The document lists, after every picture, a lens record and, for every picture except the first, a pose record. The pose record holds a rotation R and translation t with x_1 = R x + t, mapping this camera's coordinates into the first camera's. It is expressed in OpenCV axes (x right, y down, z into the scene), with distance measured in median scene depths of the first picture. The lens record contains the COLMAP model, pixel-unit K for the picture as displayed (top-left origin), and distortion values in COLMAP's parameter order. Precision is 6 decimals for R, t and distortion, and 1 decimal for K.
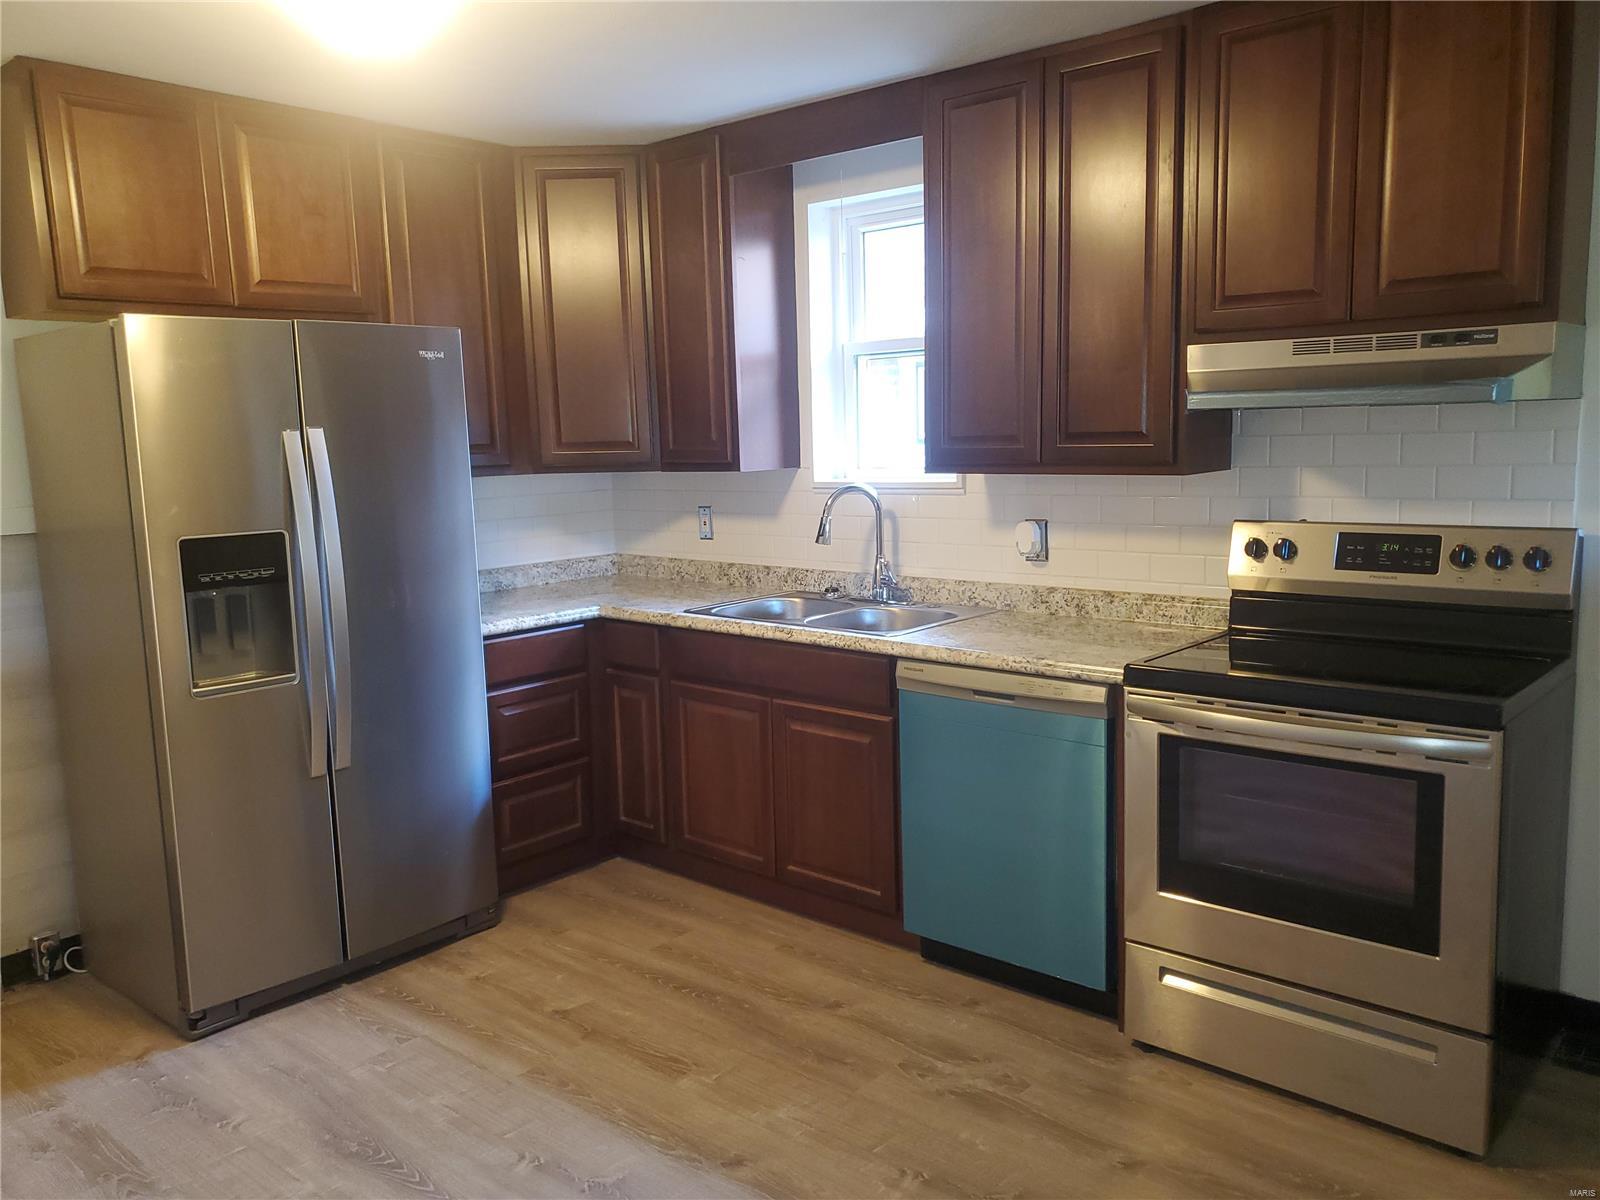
lens RADIAL K [[1255.4, 0, 785.2], [0, 1255.4, 605.8], [0, 0, 1]] dist [0.039866, -0.042513]
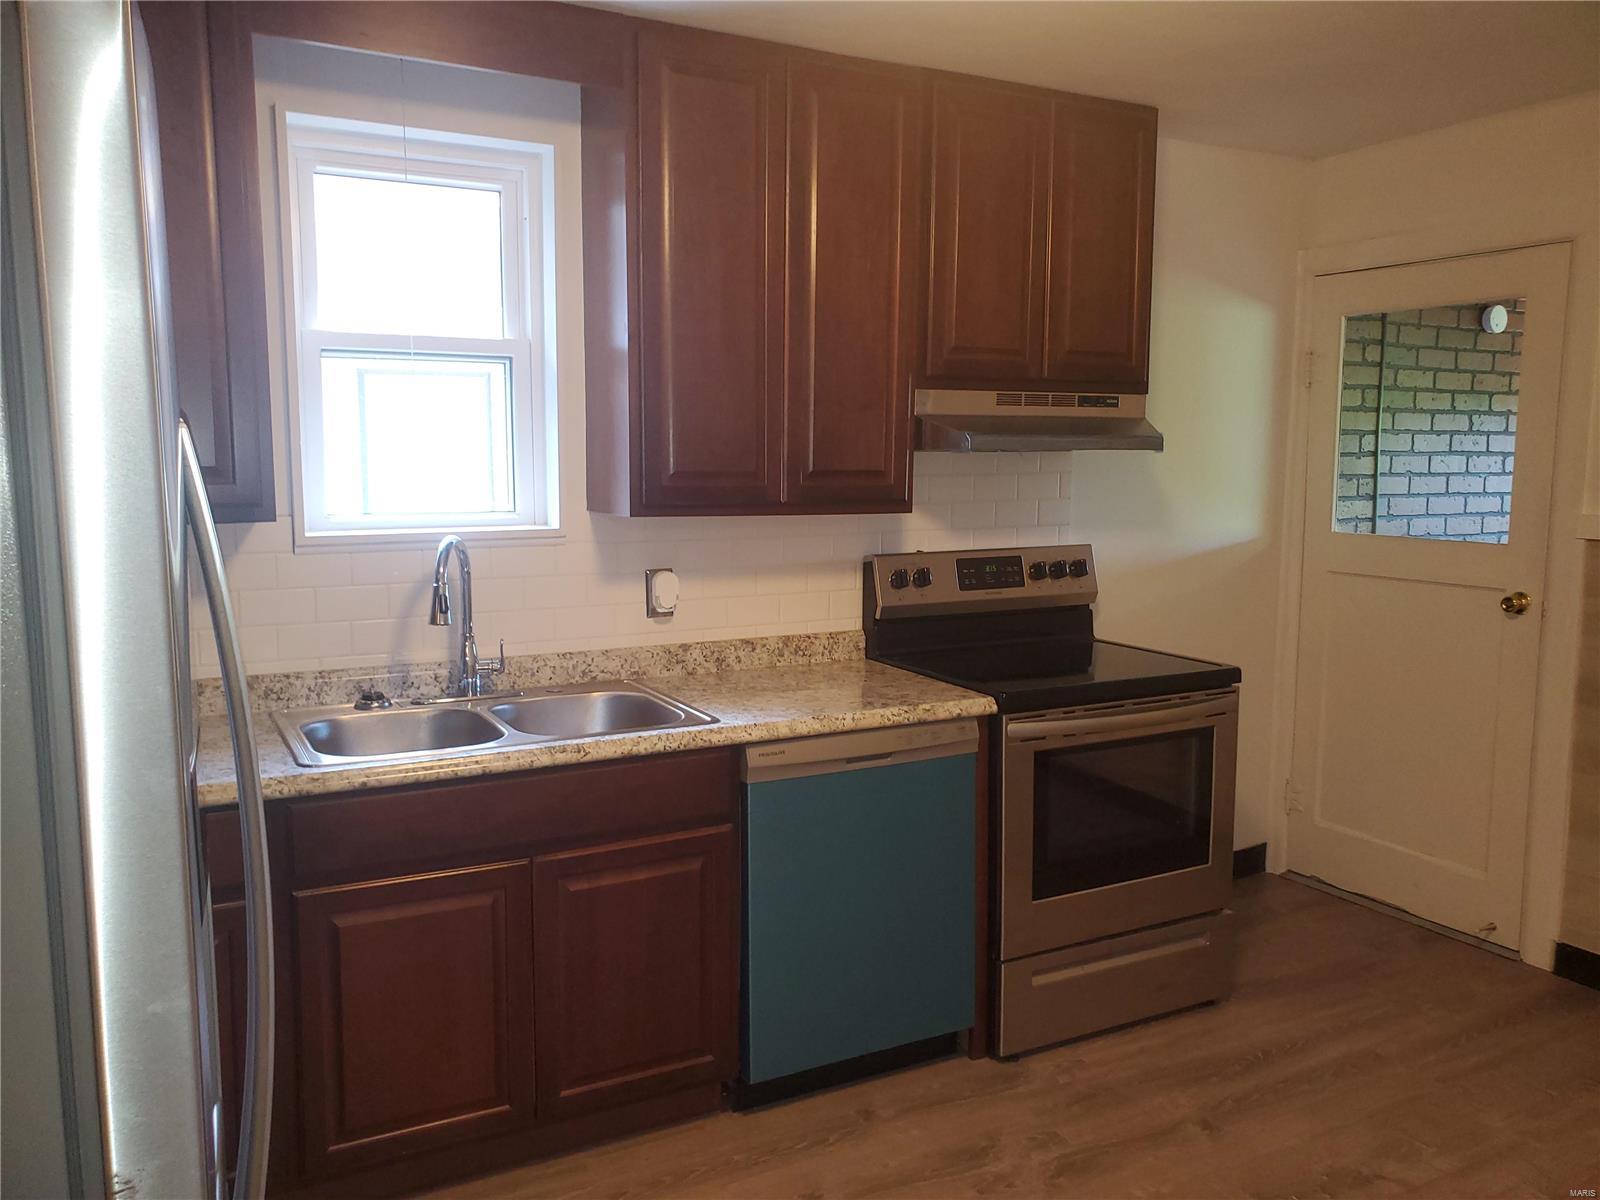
lens RADIAL K [[1255.4, 0, 796.1], [0, 1255.4, 599.1], [0, 0, 1]] dist [0.039866, -0.042513]
pose [[0.337476, -0.071474, 0.938617, -0.641320], [0.125930, 0.991578, 0.030229, -0.068895], [-0.932873, 0.107999, 0.343634, 0.684540]]
